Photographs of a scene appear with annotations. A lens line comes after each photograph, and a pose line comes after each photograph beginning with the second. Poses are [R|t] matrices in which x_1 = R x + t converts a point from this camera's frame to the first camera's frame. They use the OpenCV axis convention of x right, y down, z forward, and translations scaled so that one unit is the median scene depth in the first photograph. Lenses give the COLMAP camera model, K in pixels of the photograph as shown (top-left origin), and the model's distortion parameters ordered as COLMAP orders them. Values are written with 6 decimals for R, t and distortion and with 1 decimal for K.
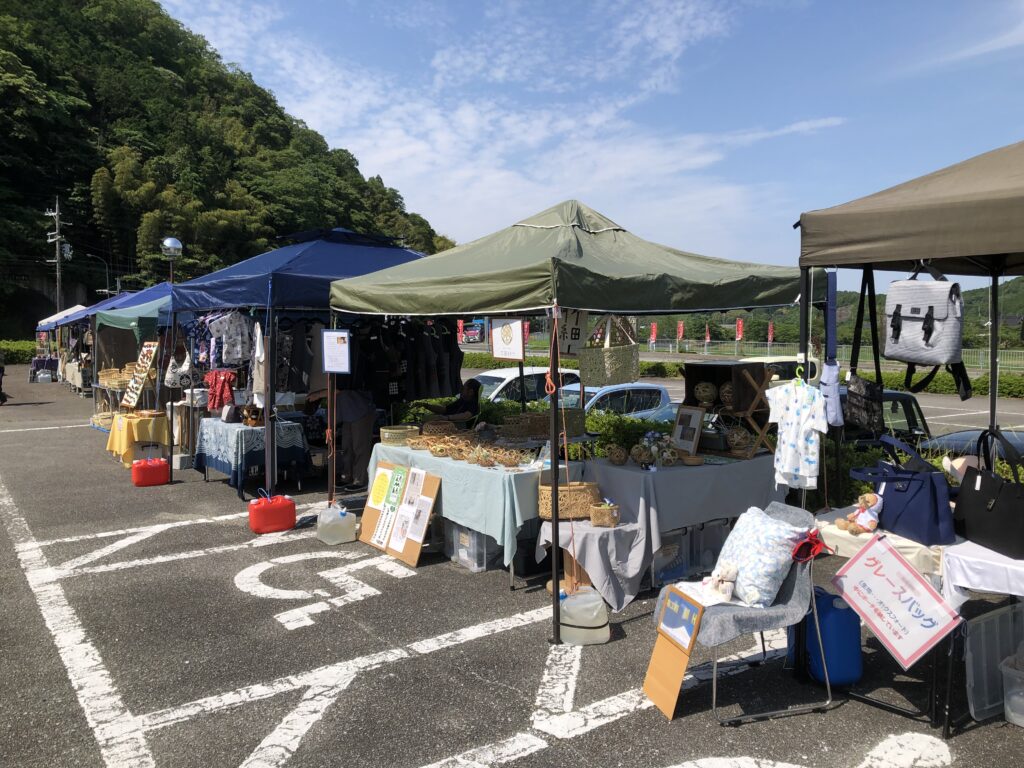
lens RADIAL K [[835.4, 0, 512.0], [0, 835.4, 384.0], [0, 0, 1]] dist [0.027676, -0.005802]
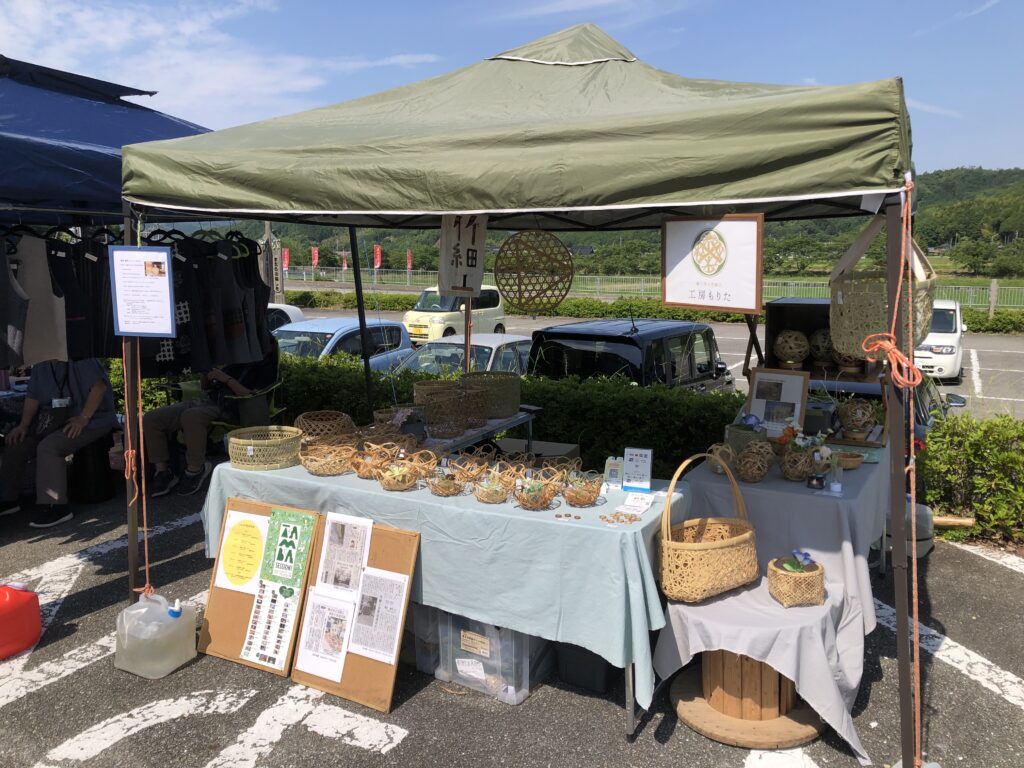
lens RADIAL K [[828.4, 0, 512.0], [0, 828.4, 384.0], [0, 0, 1]] dist [-0.020642, 0.011475]
pose [[0.895348, -0.063695, 0.440790, -0.235363], [0.025889, 0.995490, 0.091265, -0.024333], [-0.444615, -0.070302, 0.892959, 0.479585]]
